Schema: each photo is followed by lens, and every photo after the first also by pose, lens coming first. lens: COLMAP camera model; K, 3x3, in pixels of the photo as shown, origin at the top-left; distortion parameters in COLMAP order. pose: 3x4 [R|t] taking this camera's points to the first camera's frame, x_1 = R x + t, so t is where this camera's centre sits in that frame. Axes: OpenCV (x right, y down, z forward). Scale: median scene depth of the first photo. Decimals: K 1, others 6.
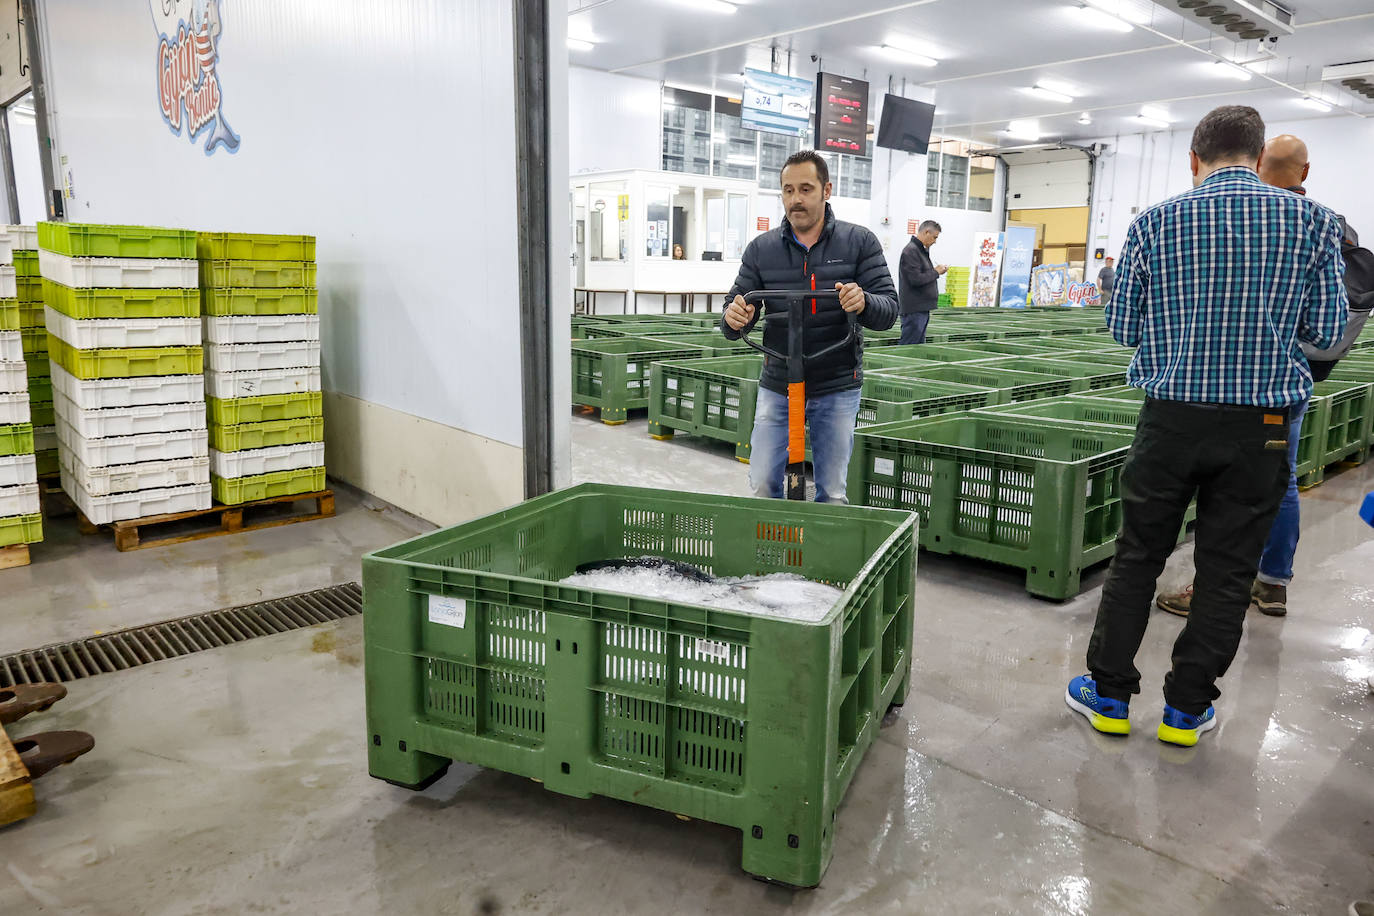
lens RADIAL K [[989.1, 0, 692.5], [0, 989.1, 474.4], [0, 0, 1]] dist [0.019101, -0.008832]
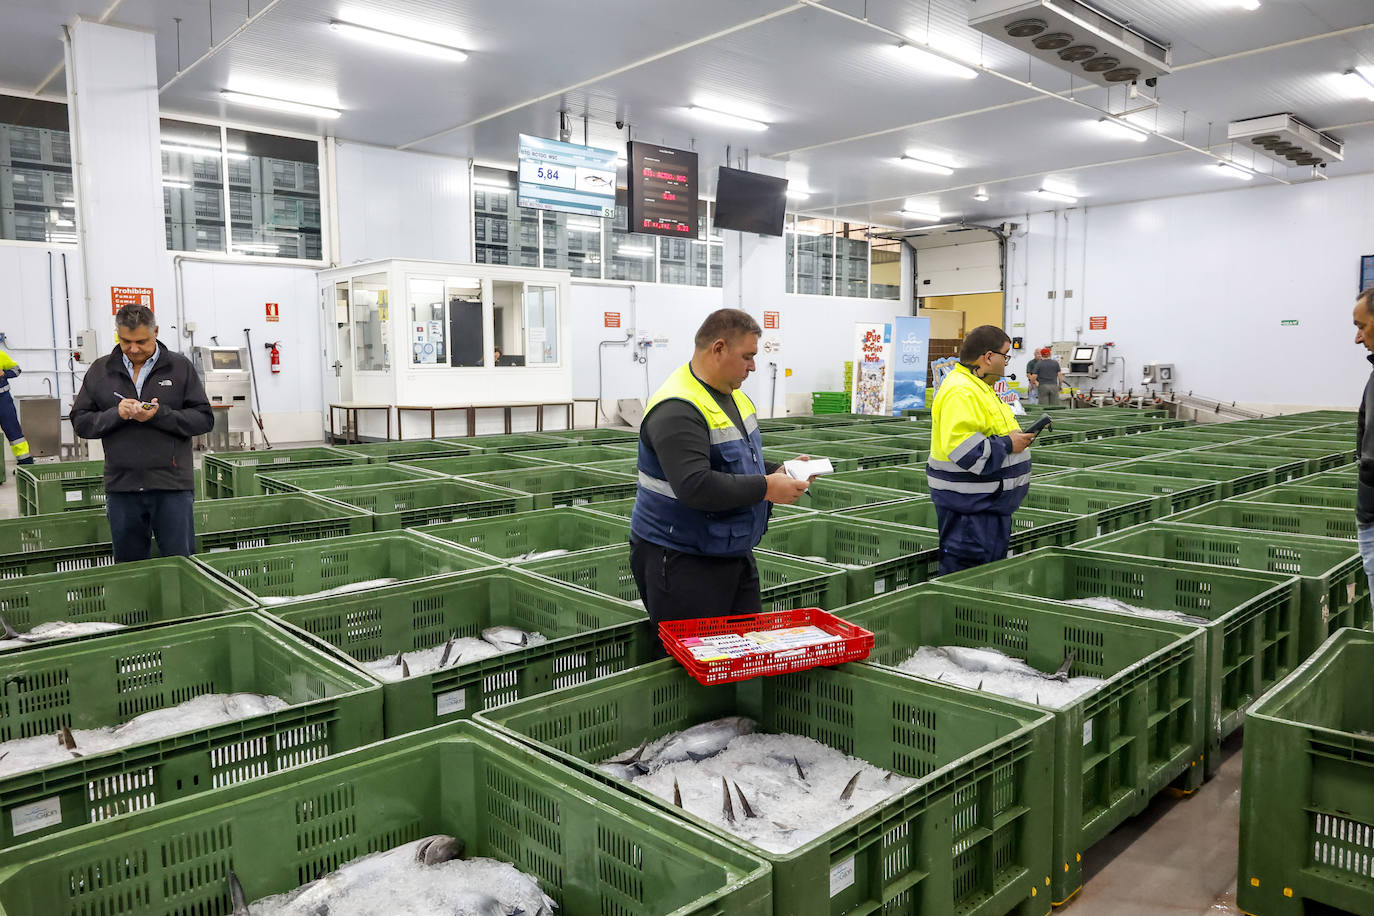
lens RADIAL K [[989.1, 0, 692.5], [0, 989.1, 474.4], [0, 0, 1]] dist [0.019101, -0.008832]
pose [[0.999639, -0.024853, 0.010194, 0.143622], [0.025666, 0.995665, -0.089402, -0.044272], [-0.007927, 0.089631, 0.995943, 0.169672]]
